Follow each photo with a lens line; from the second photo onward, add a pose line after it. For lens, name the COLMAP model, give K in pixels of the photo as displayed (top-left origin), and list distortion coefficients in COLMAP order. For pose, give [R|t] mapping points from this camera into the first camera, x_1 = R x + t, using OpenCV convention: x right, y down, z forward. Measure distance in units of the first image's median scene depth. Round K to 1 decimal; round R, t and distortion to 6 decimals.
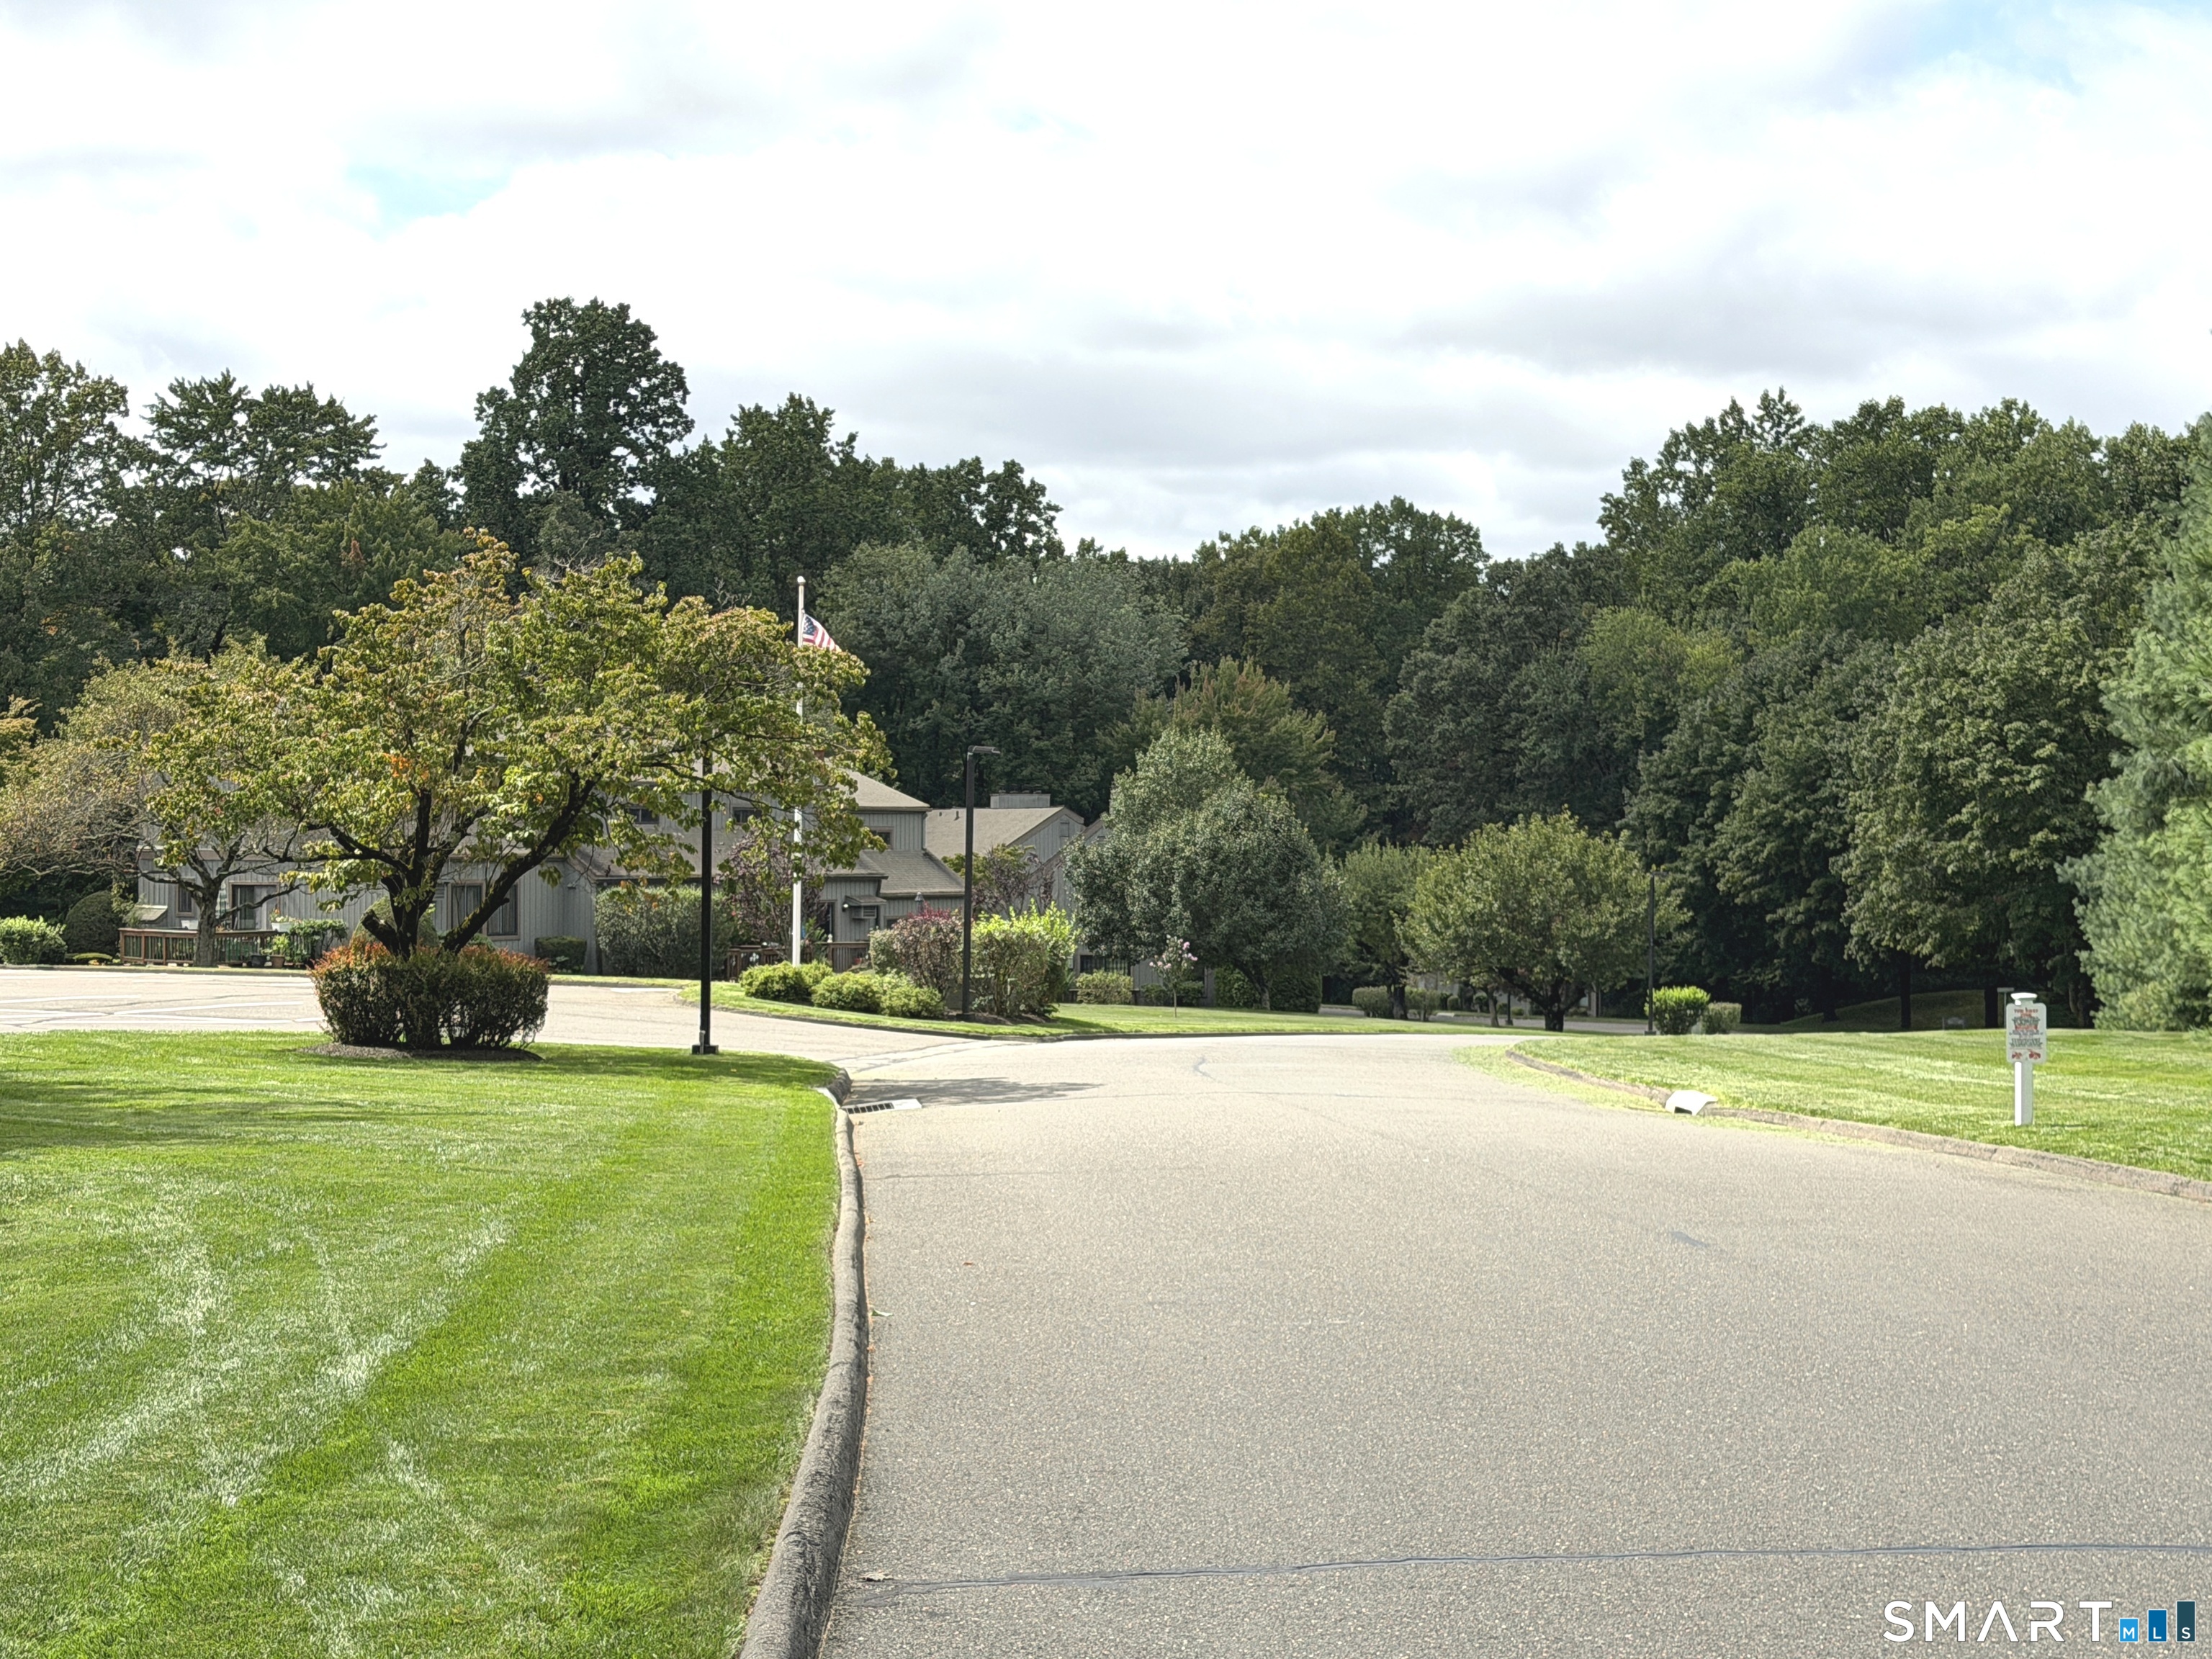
lens RADIAL K [[3727.8, 0, 1107.9], [0, 3727.8, 827.8], [0, 0, 1]] dist [0.206370, 0.000000]
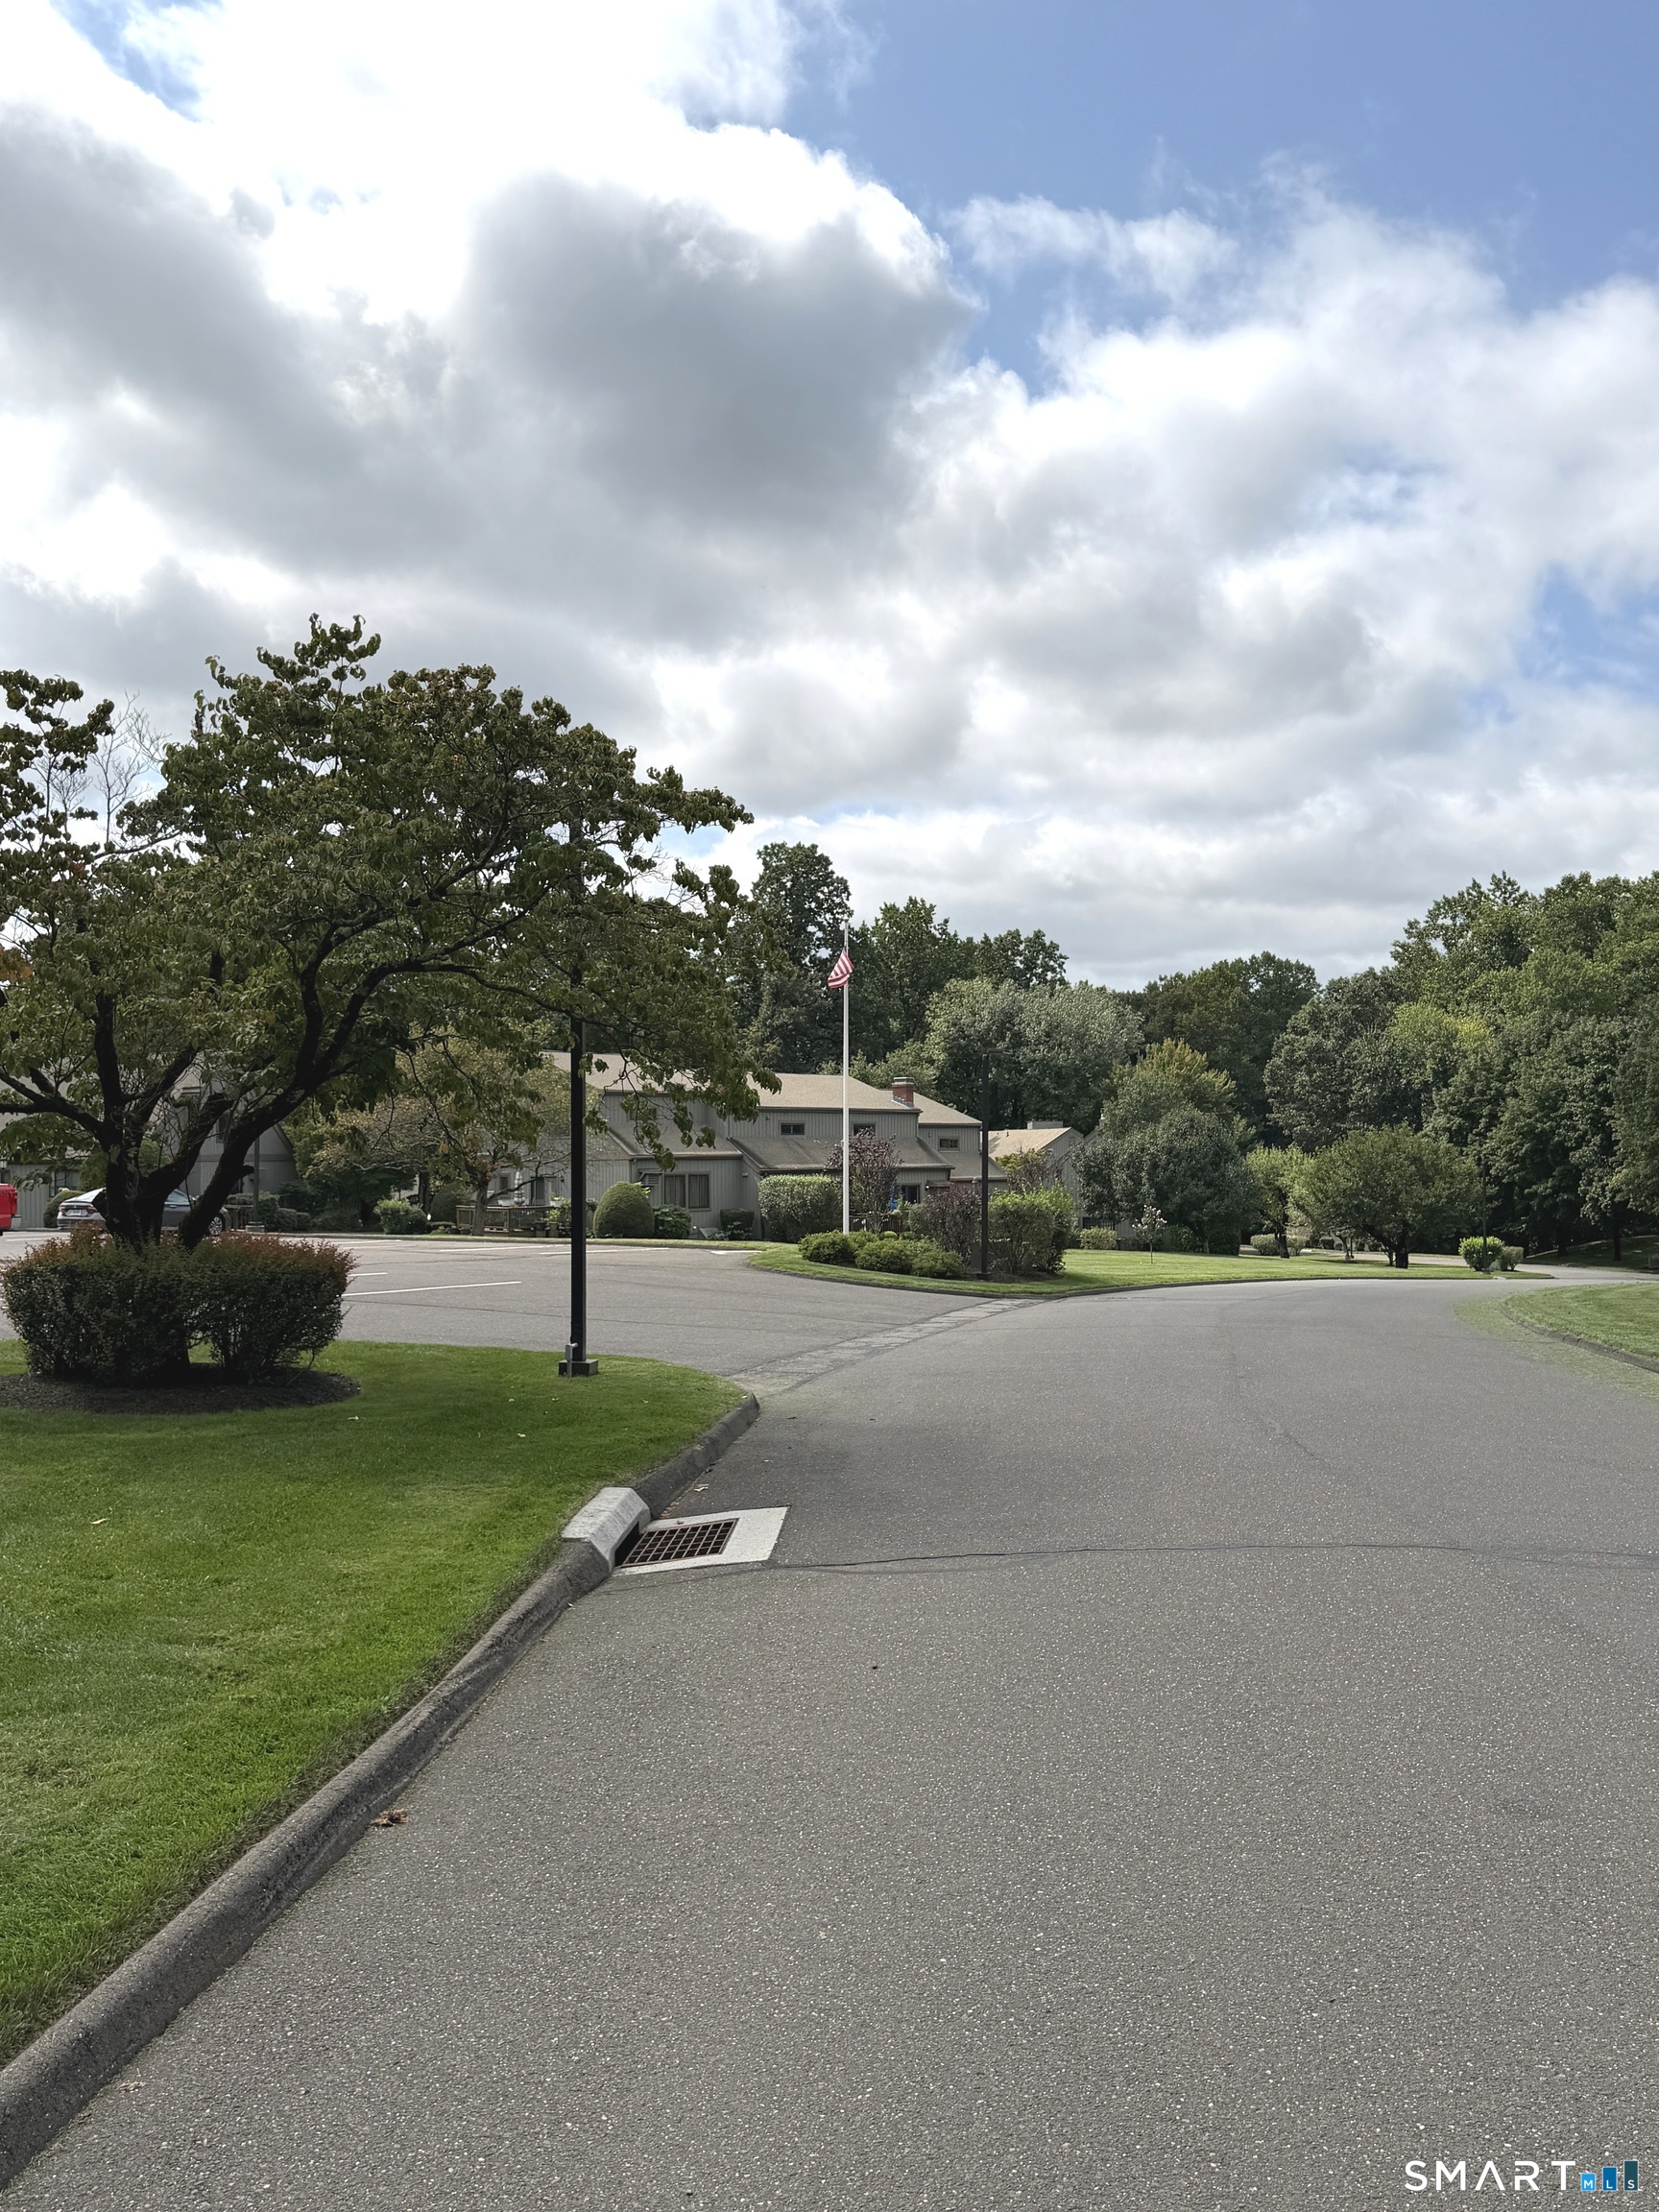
lens RADIAL K [[1880.6, 0, 843.5], [0, 1880.6, 1100.0], [0, 0, 1]] dist [0.137517, -0.006708]
pose [[0.991065, -0.015547, -0.132470, -0.000868], [0.011985, 0.999546, -0.027644, 0.004100], [0.132839, 0.025809, 0.990802, 0.153011]]
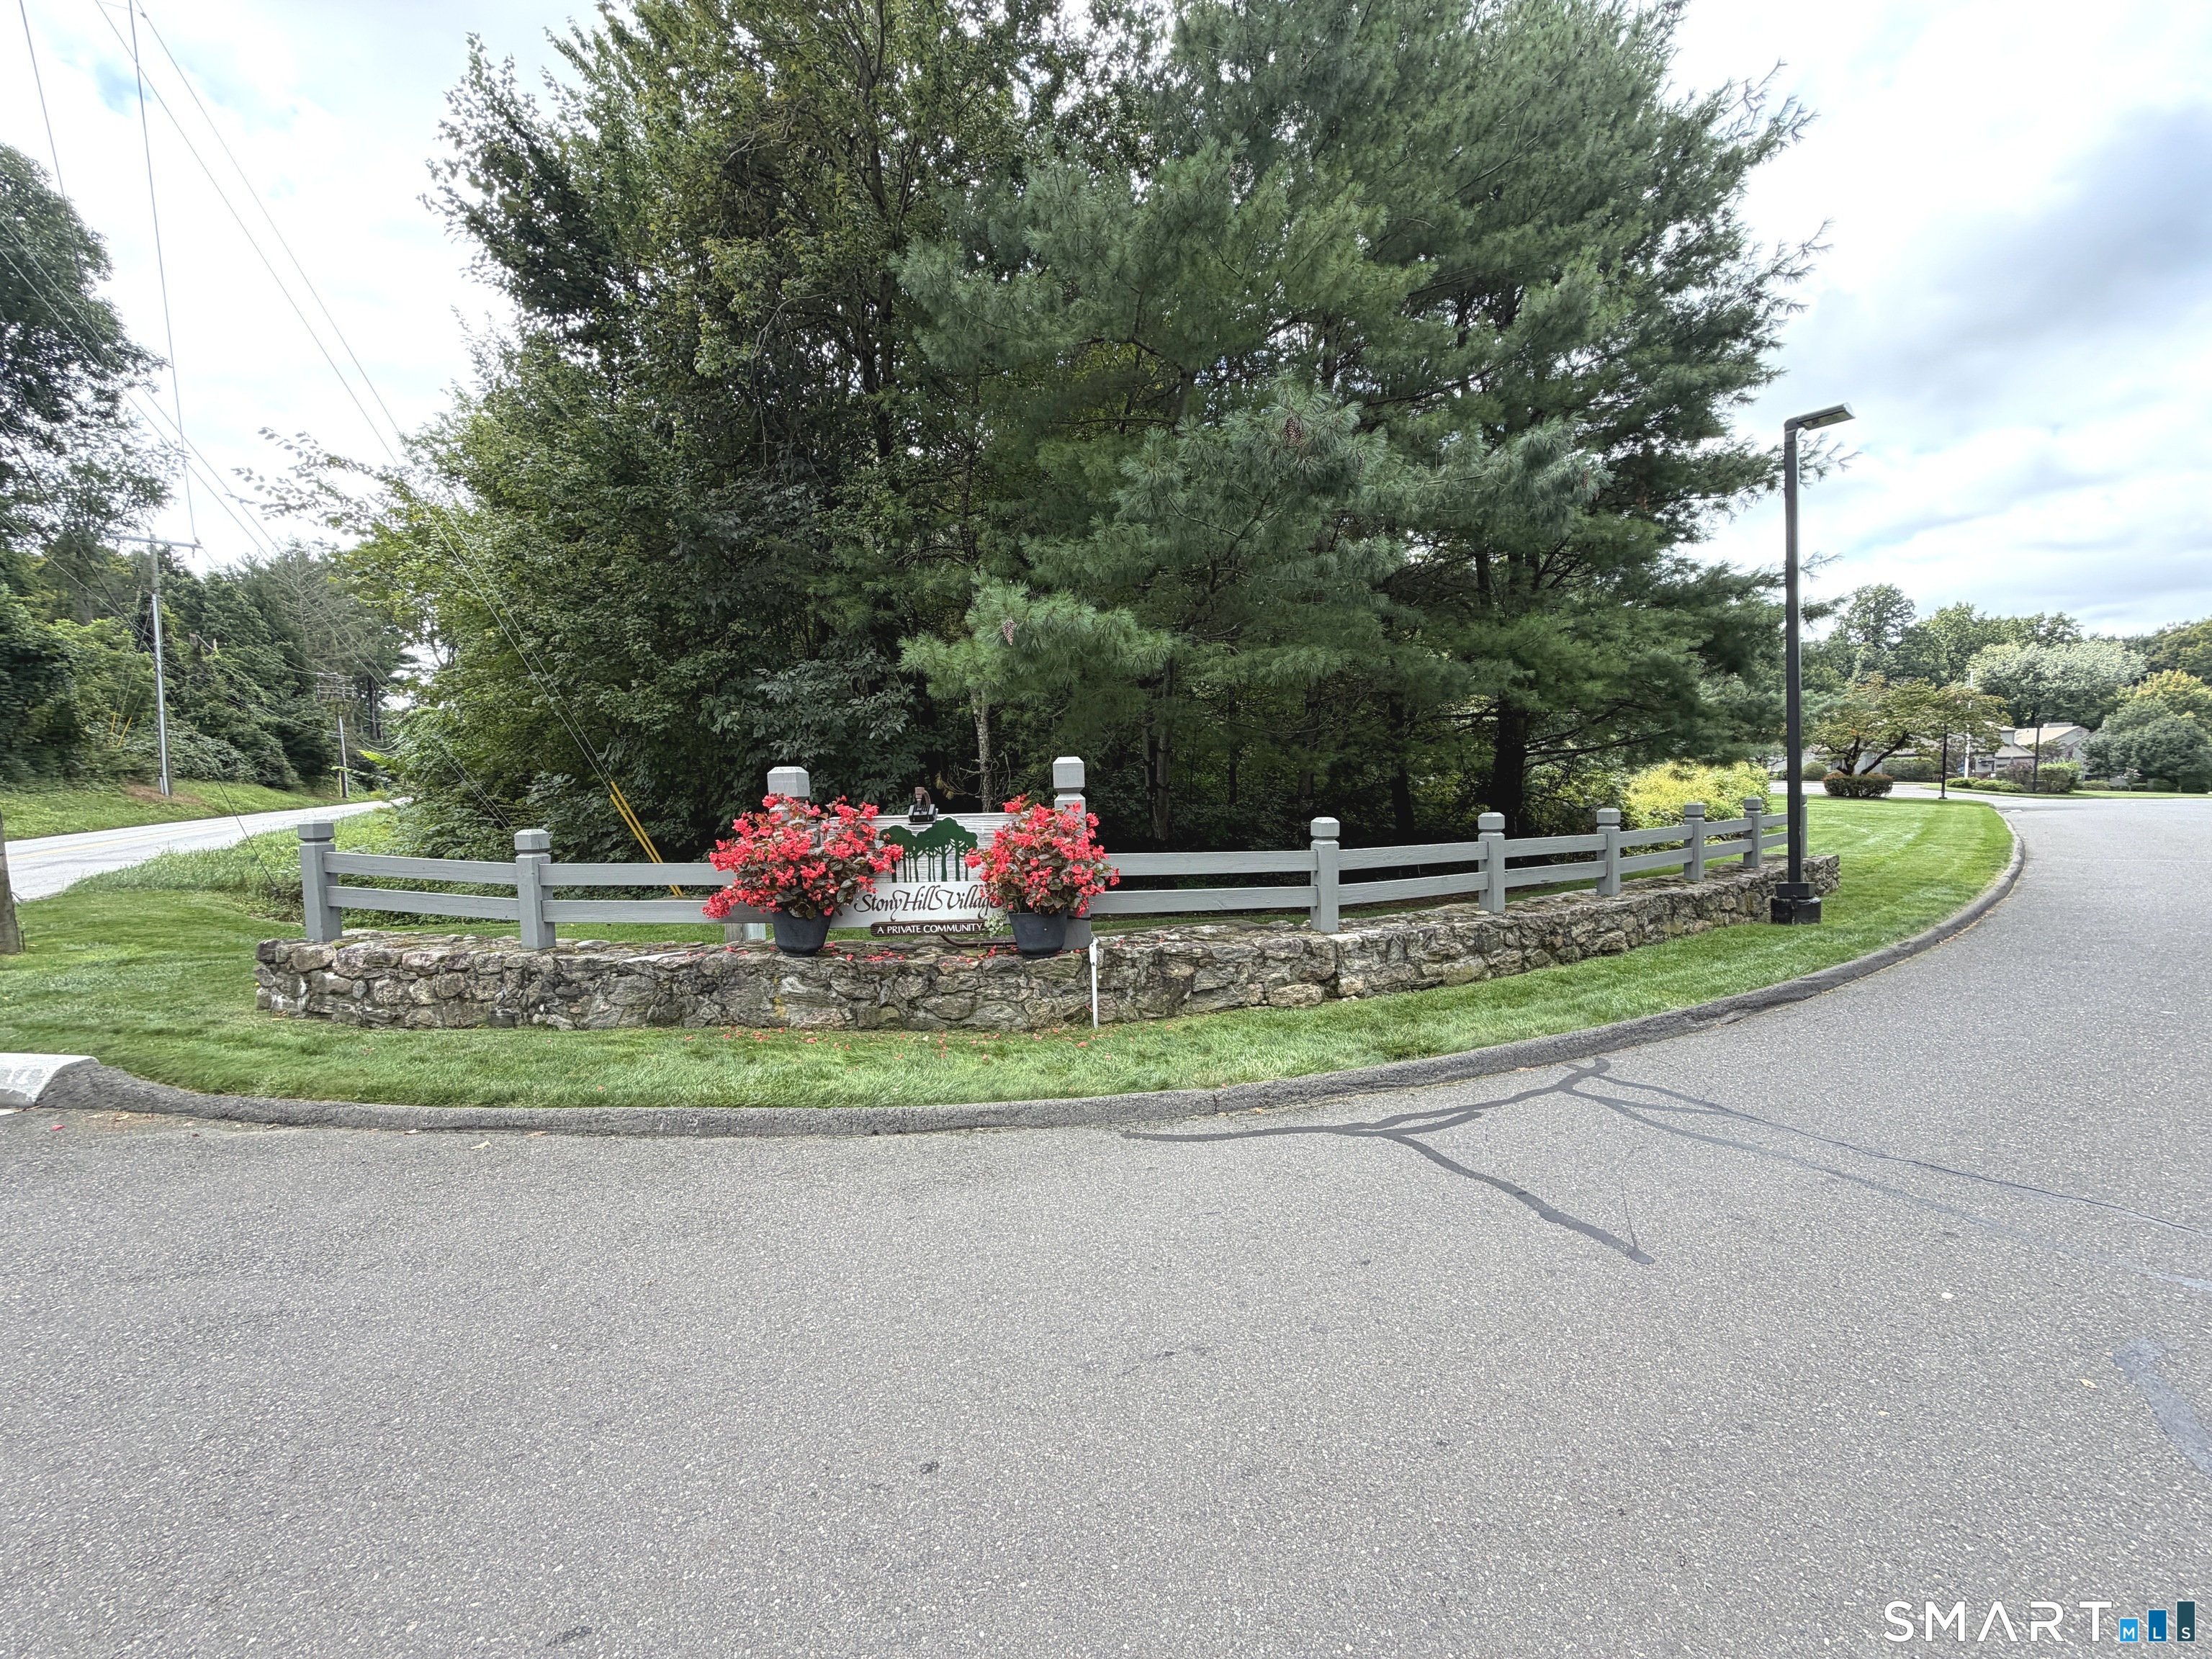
lens RADIAL K [[878.1, 0, 1103.7], [0, 878.1, 832.3], [0, 0, 1]] dist [-0.000273, 0.000582]
pose [[0.662044, 0.033523, -0.748715, 0.000814], [0.035014, 0.996525, 0.075578, -0.001601], [0.748647, -0.076252, 0.658570, -0.070354]]
